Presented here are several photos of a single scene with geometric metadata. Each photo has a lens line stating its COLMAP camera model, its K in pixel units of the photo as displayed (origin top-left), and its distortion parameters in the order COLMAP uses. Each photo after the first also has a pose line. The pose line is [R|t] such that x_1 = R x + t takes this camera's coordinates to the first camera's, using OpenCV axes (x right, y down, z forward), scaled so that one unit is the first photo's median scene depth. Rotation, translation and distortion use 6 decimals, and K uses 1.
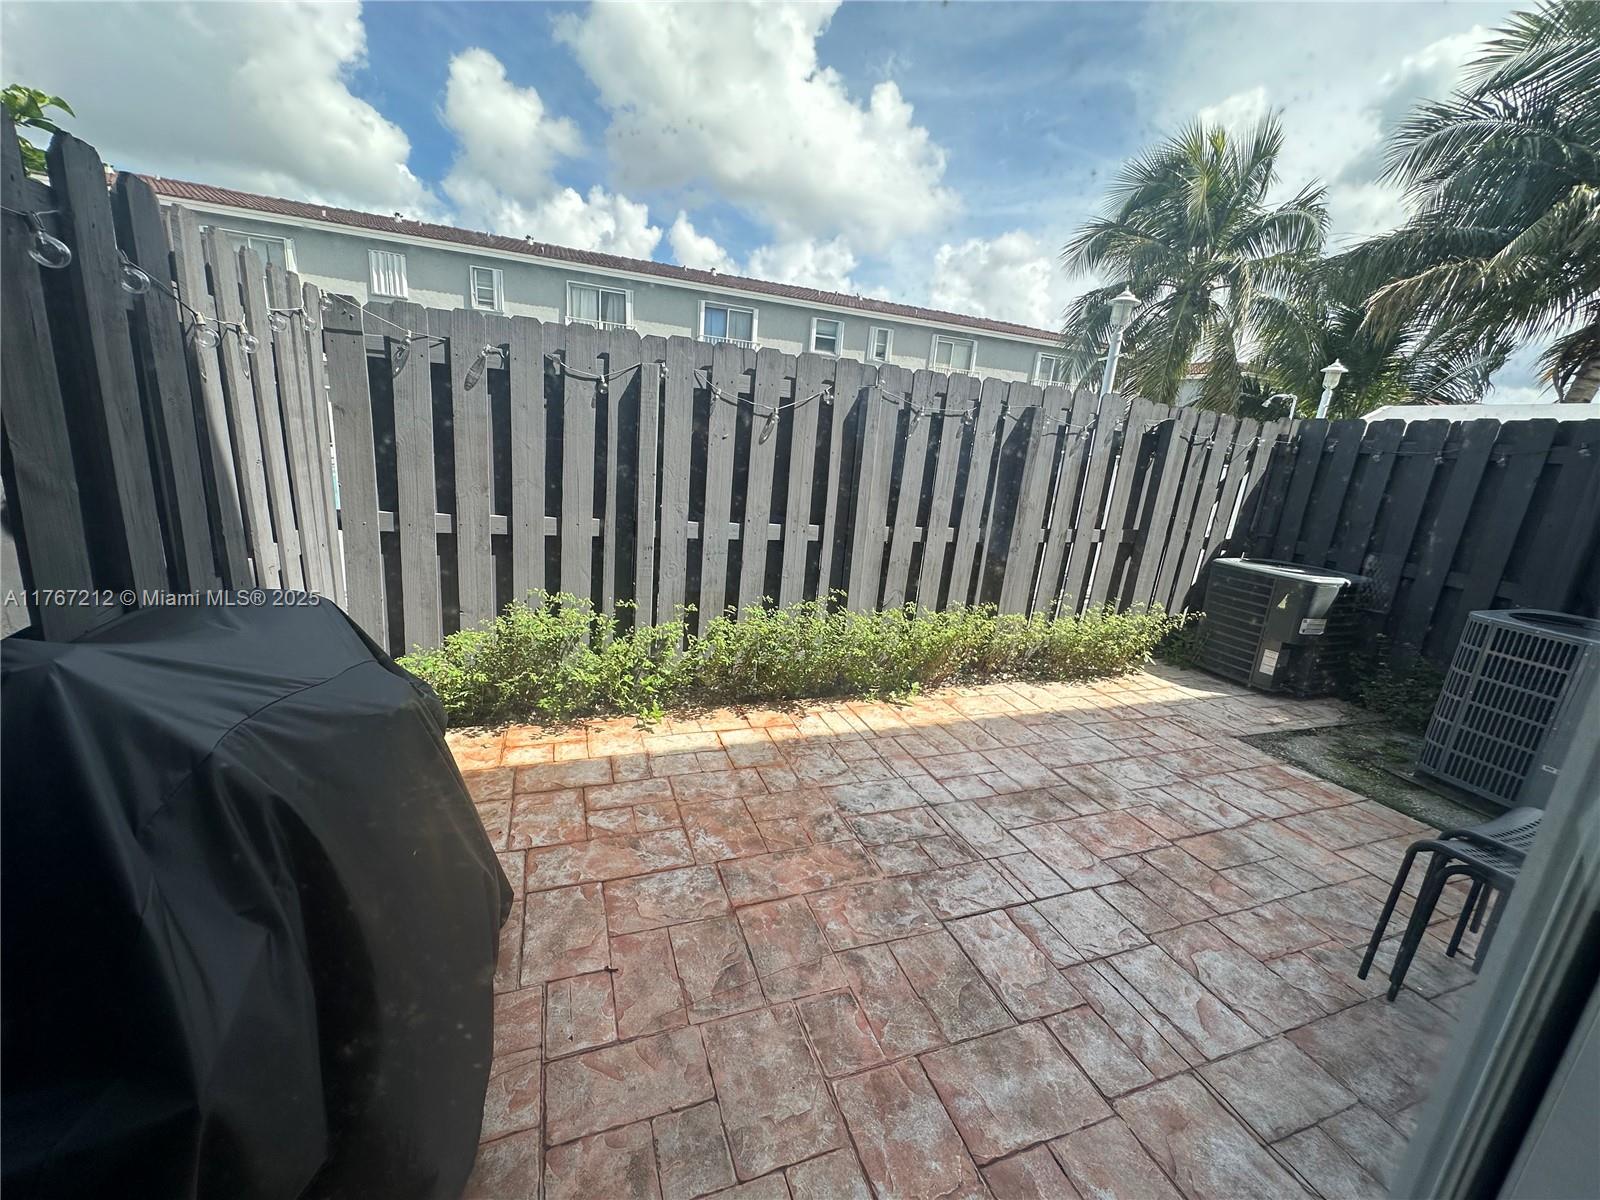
lens RADIAL K [[632.2, 0, 793.2], [0, 632.2, 601.3], [0, 0, 1]] dist [-0.000803, 0.000200]
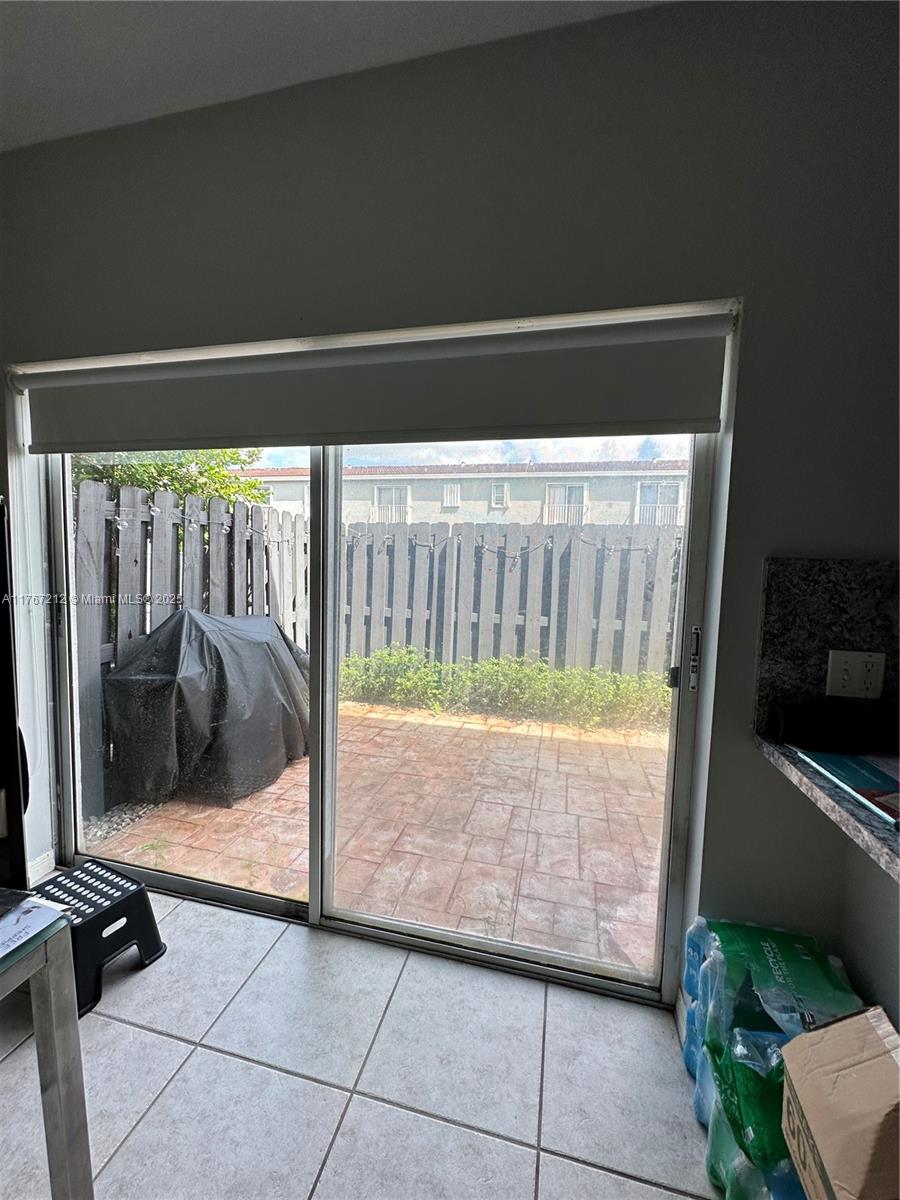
lens RADIAL K [[474.2, 0, 452.3], [0, 474.2, 601.3], [0, 0, 1]] dist [-0.000803, 0.000200]
pose [[0.831360, -0.010142, -0.555641, 0.612691], [-0.105429, 0.978798, -0.175610, 0.103679], [0.545642, 0.204576, 0.812665, -0.221643]]
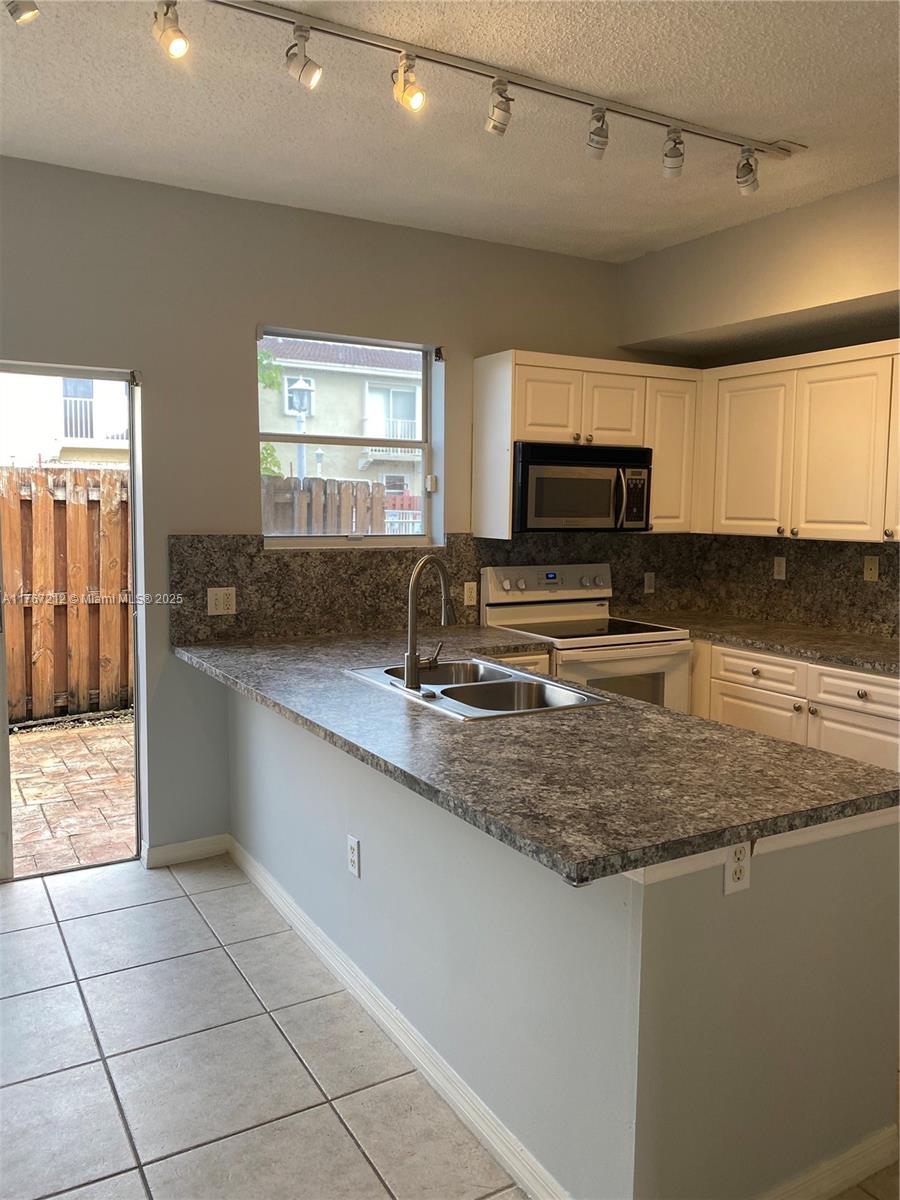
lens RADIAL K [[910.9, 0, 440.7], [0, 910.9, 593.6], [0, 0, 1]] dist [0.043331, -0.058740]
pose [[0.983197, -0.082180, 0.163005, 0.756384], [0.106180, 0.983798, -0.144459, 0.256786], [-0.148493, 0.159339, 0.975992, -0.964183]]
